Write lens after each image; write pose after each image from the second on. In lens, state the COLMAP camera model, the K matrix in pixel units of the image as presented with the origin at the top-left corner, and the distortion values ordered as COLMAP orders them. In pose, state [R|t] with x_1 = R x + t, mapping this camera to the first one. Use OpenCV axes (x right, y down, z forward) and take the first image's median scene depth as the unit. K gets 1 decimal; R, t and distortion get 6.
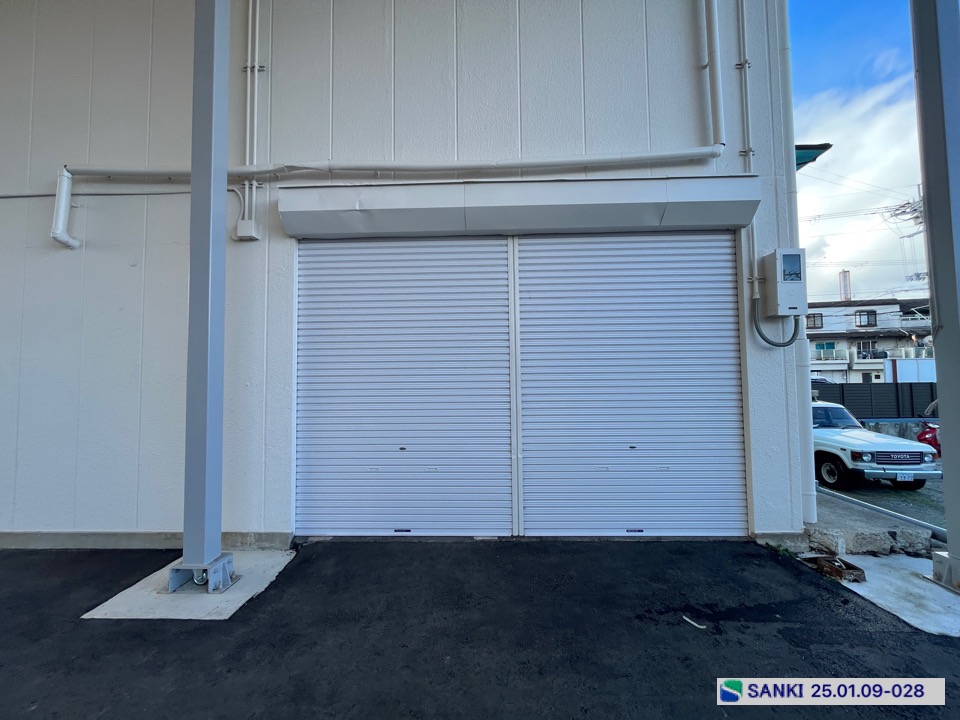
lens RADIAL K [[391.8, 0, 476.7], [0, 391.8, 363.4], [0, 0, 1]] dist [0.001436, 0.000152]
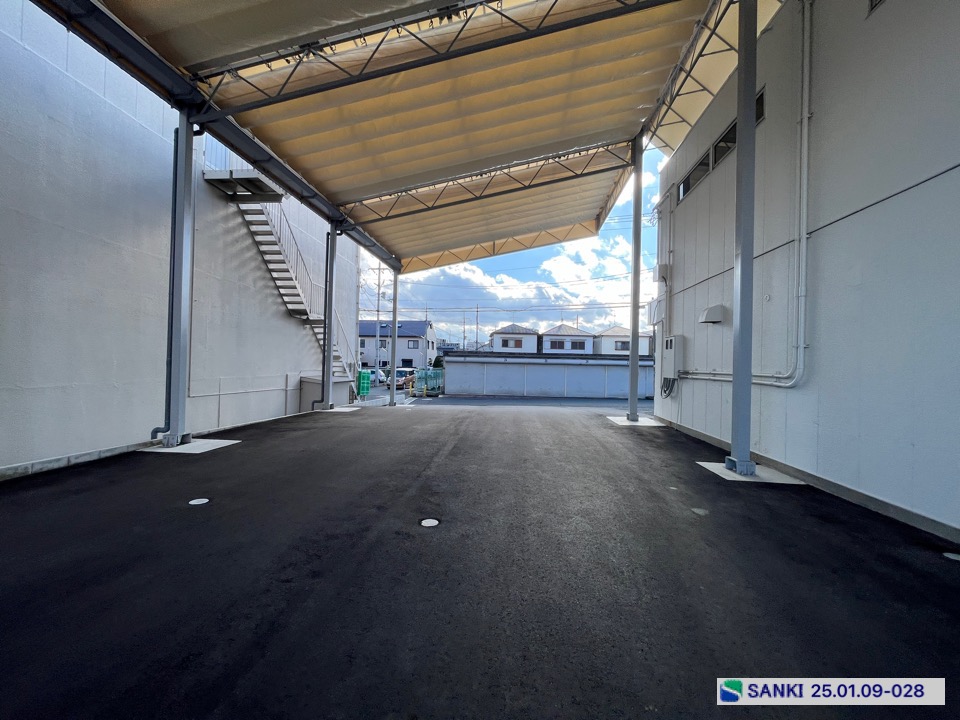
lens RADIAL K [[391.8, 0, 476.7], [0, 391.8, 363.4], [0, 0, 1]] dist [0.001436, 0.000152]
pose [[-0.097773, 0.003871, -0.995201, 1.445658], [0.043779, 0.999041, -0.000415, -0.070002], [0.994245, -0.043609, -0.097849, -0.156655]]
